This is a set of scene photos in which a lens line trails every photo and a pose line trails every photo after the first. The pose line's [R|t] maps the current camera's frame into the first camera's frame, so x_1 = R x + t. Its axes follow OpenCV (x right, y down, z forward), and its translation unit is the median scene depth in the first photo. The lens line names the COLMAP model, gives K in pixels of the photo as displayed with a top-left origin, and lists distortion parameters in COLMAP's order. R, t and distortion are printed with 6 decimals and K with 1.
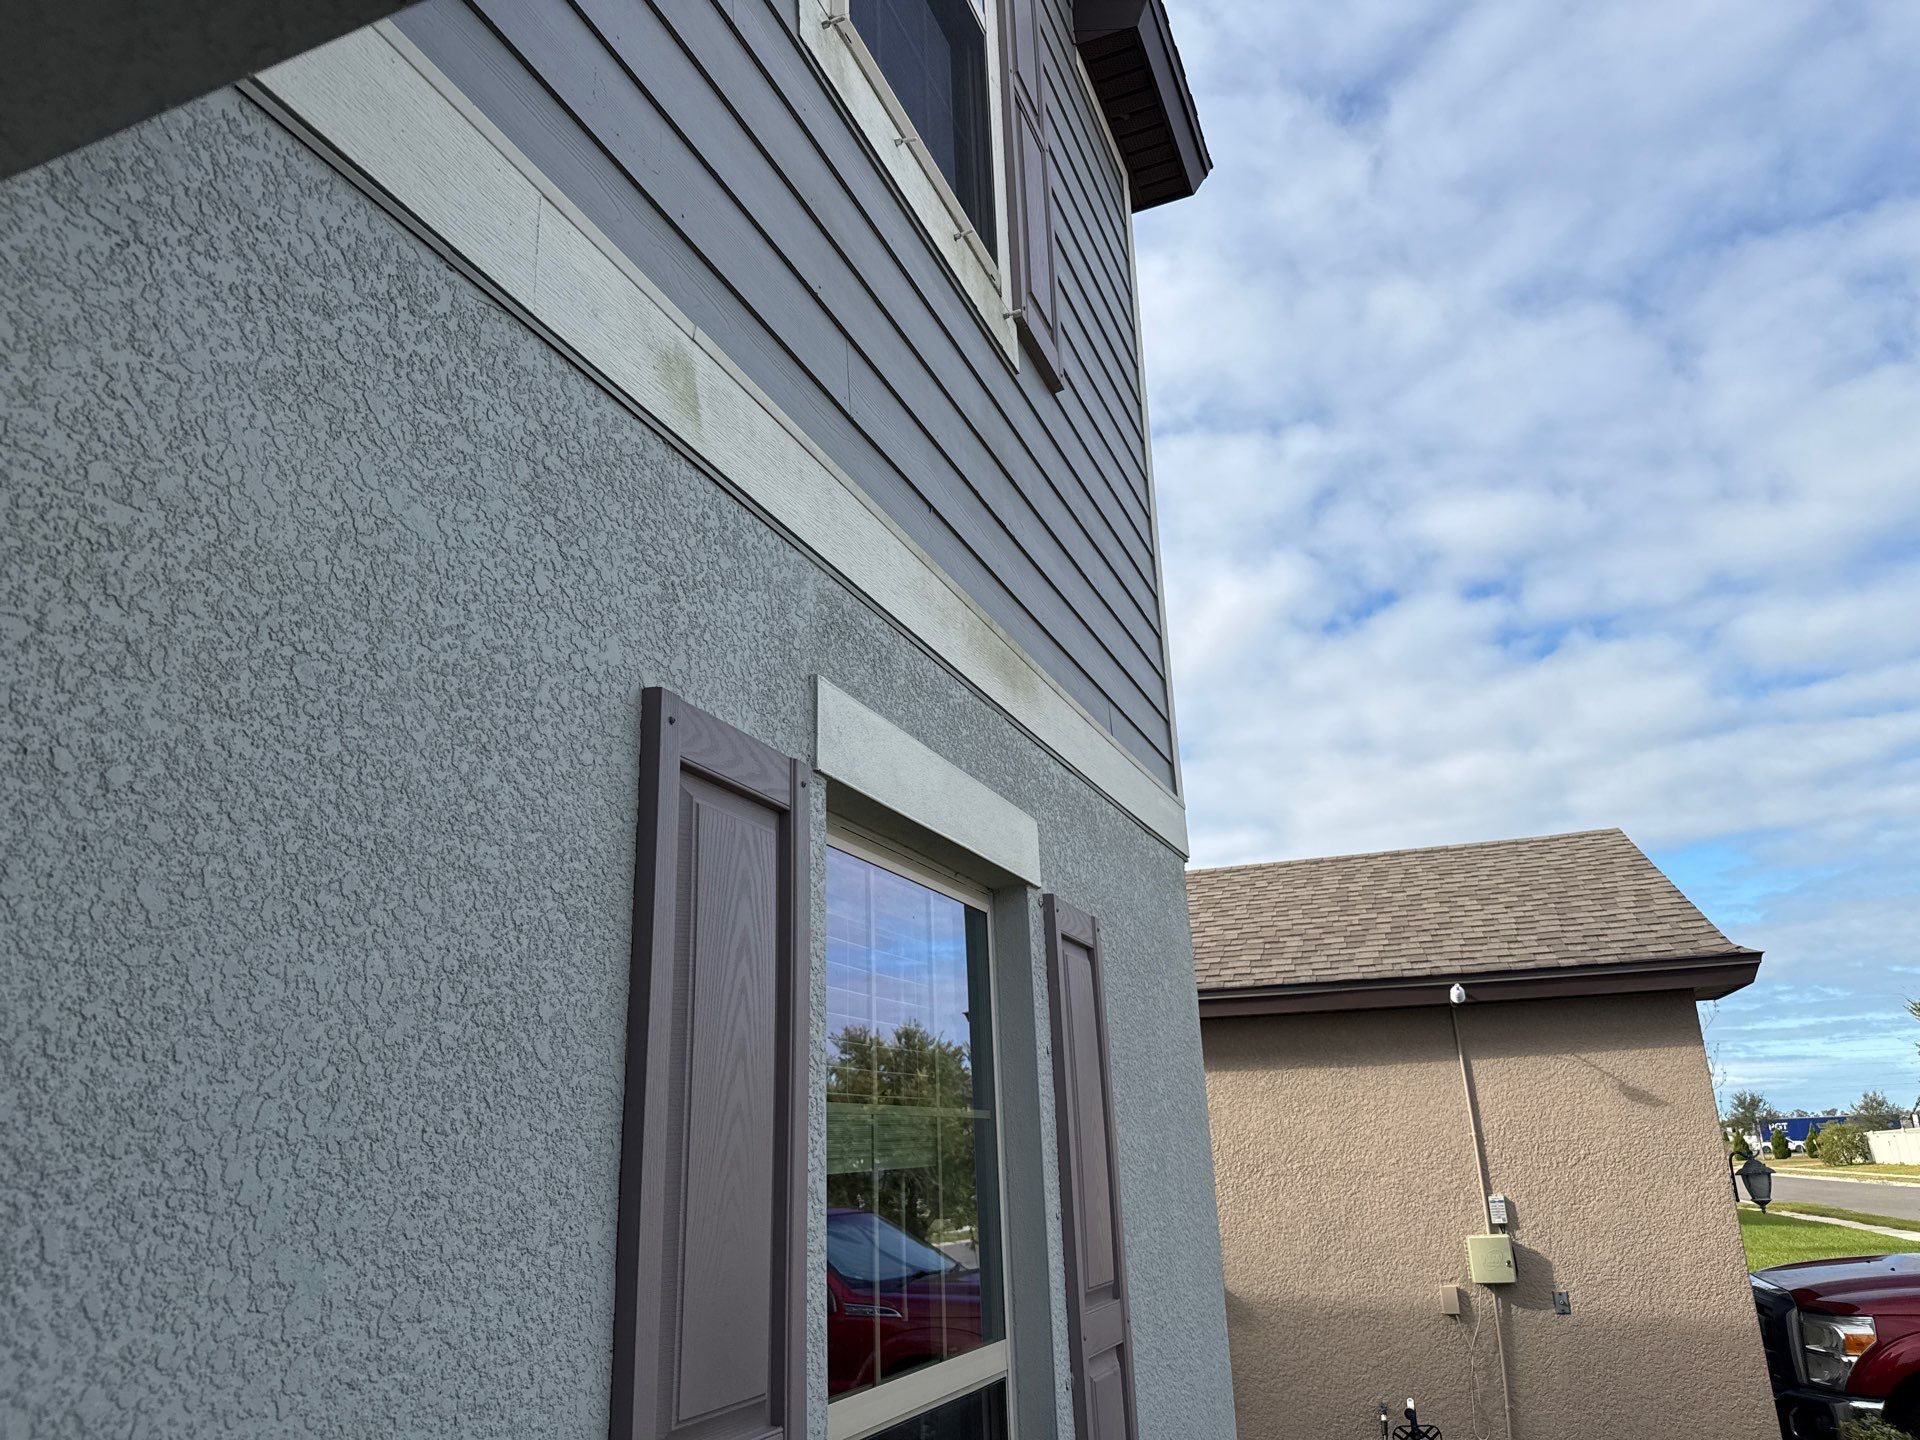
lens RADIAL K [[1345.0, 0, 938.2], [0, 1345.0, 720.3], [0, 0, 1]] dist [0.047314, -0.005918]
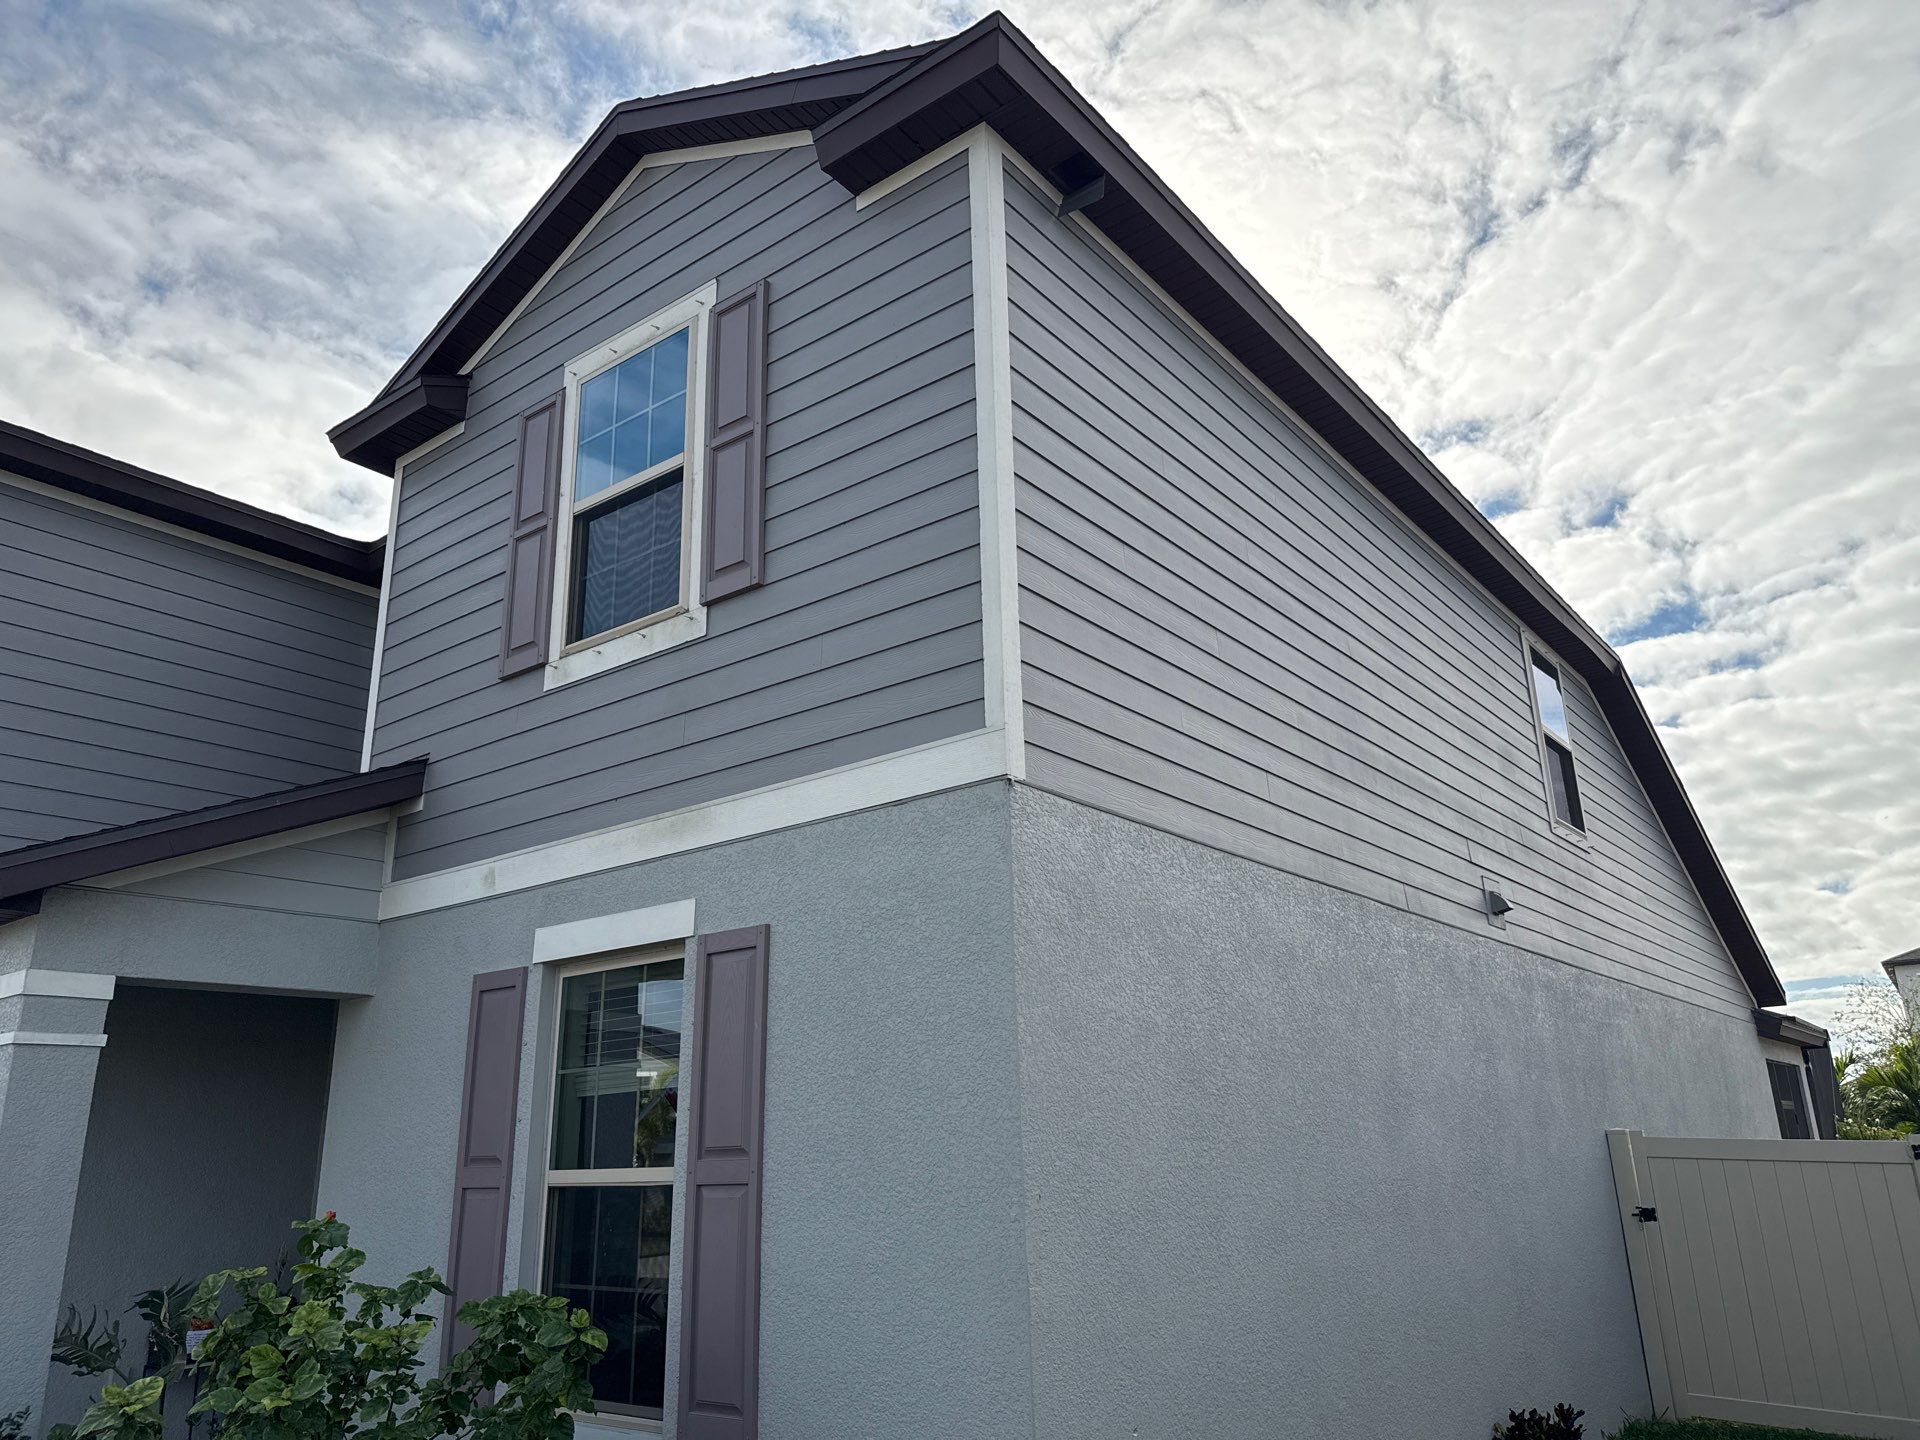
lens RADIAL K [[1343.1, 0, 961.0], [0, 1343.1, 740.2], [0, 0, 1]] dist [0.062458, -0.007851]
pose [[-0.257796, -0.253803, -0.932269, 0.709243], [0.337275, 0.880548, -0.332988, 0.251961], [0.905421, -0.400274, -0.141401, 0.676740]]
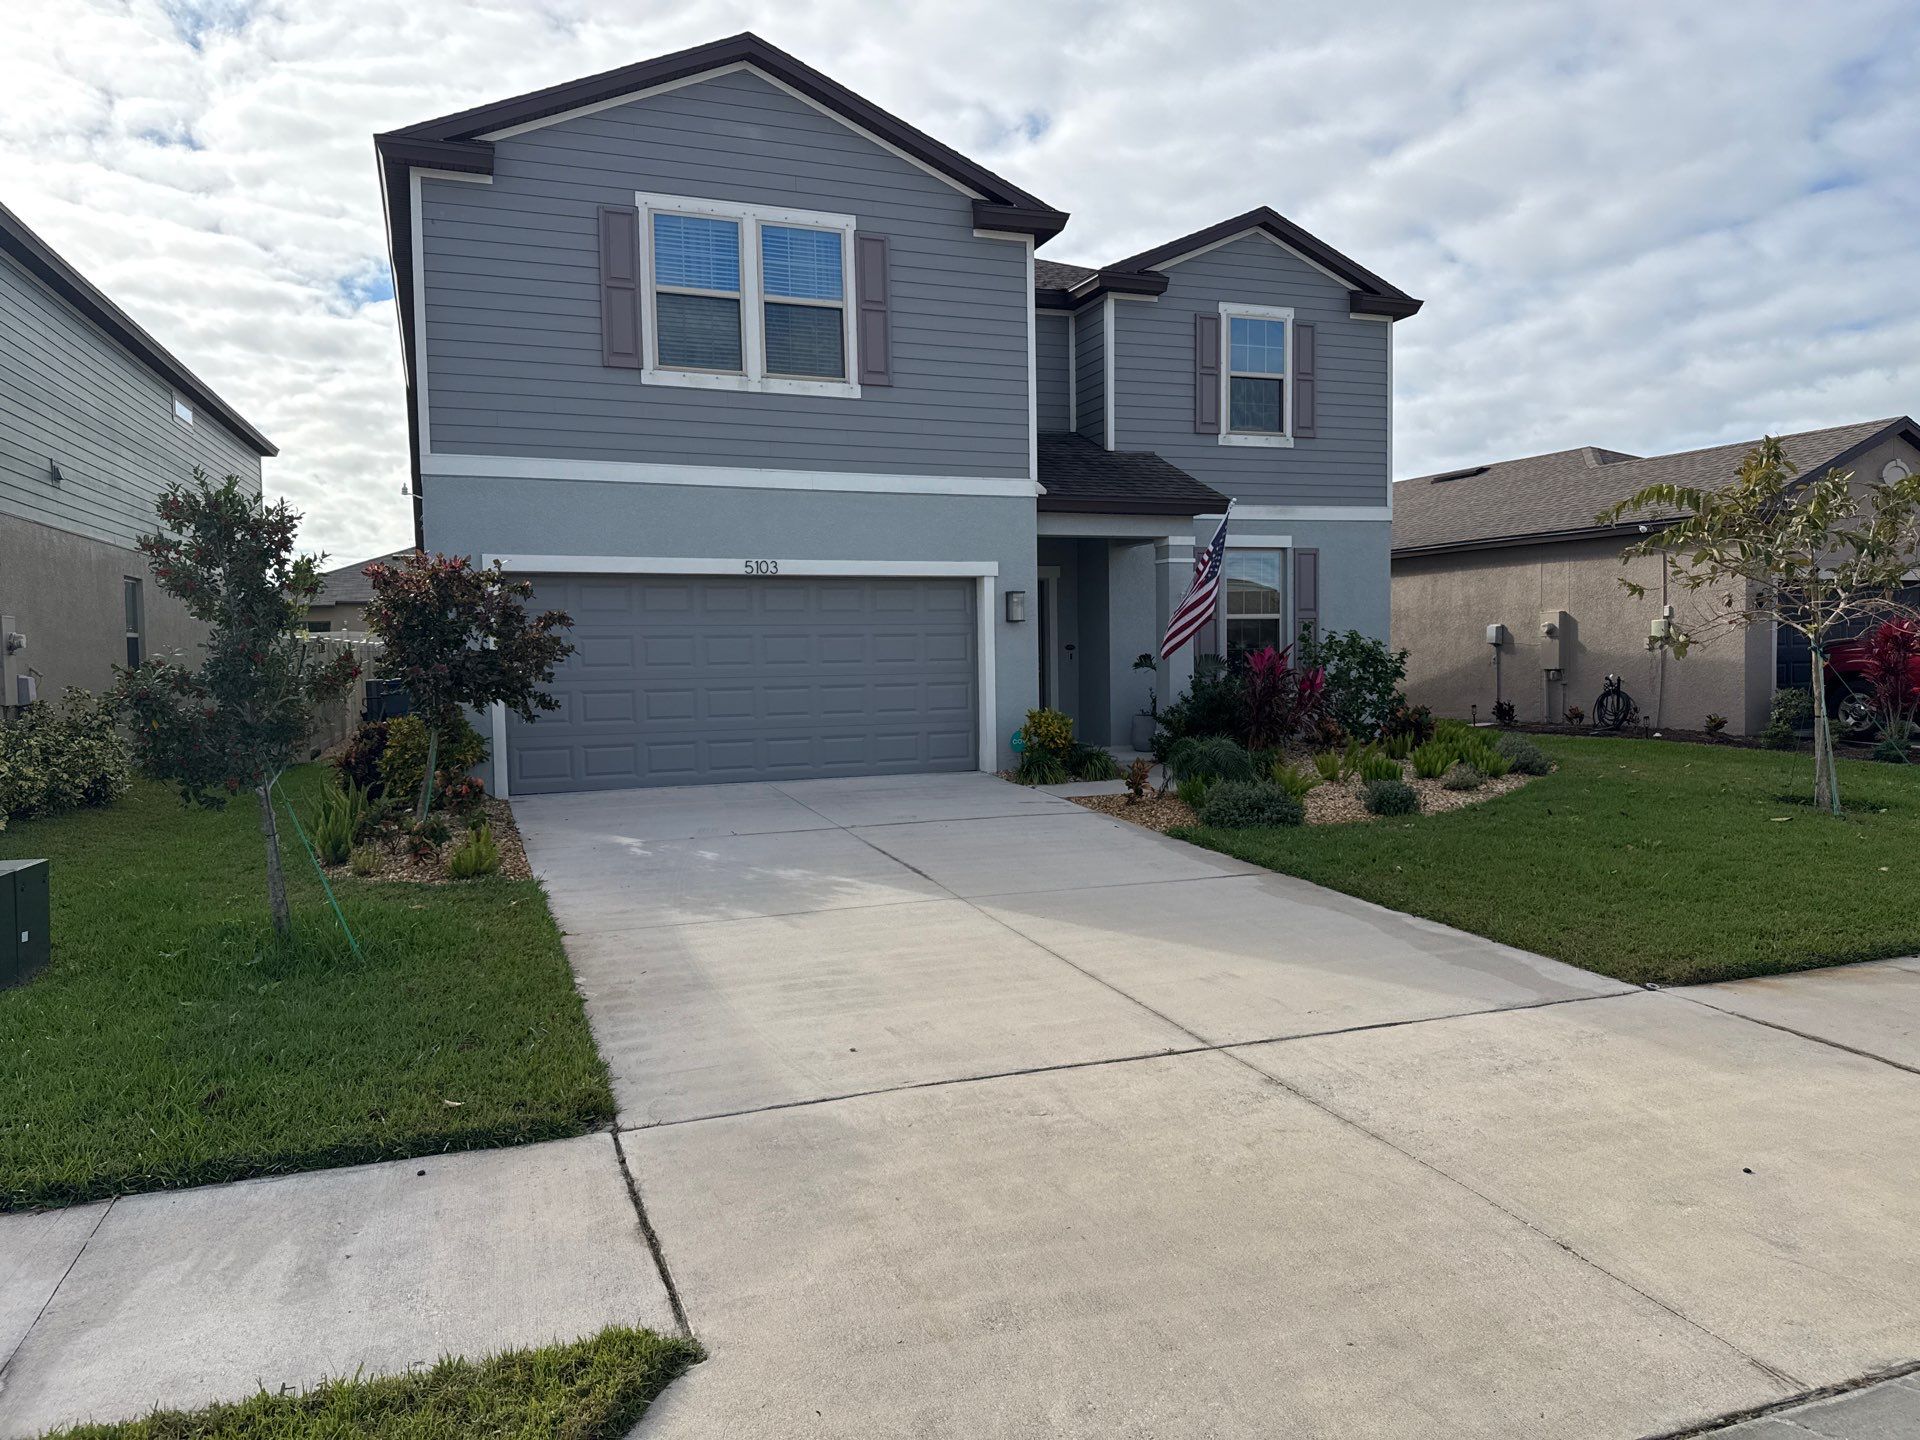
lens RADIAL K [[1343.1, 0, 961.0], [0, 1343.1, 740.2], [0, 0, 1]] dist [0.062458, -0.007851]
pose [[0.689022, 0.056127, -0.722564, 1.390296], [0.227220, 0.930000, 0.288913, -0.461839], [0.688200, -0.363249, 0.628037, -1.655238]]
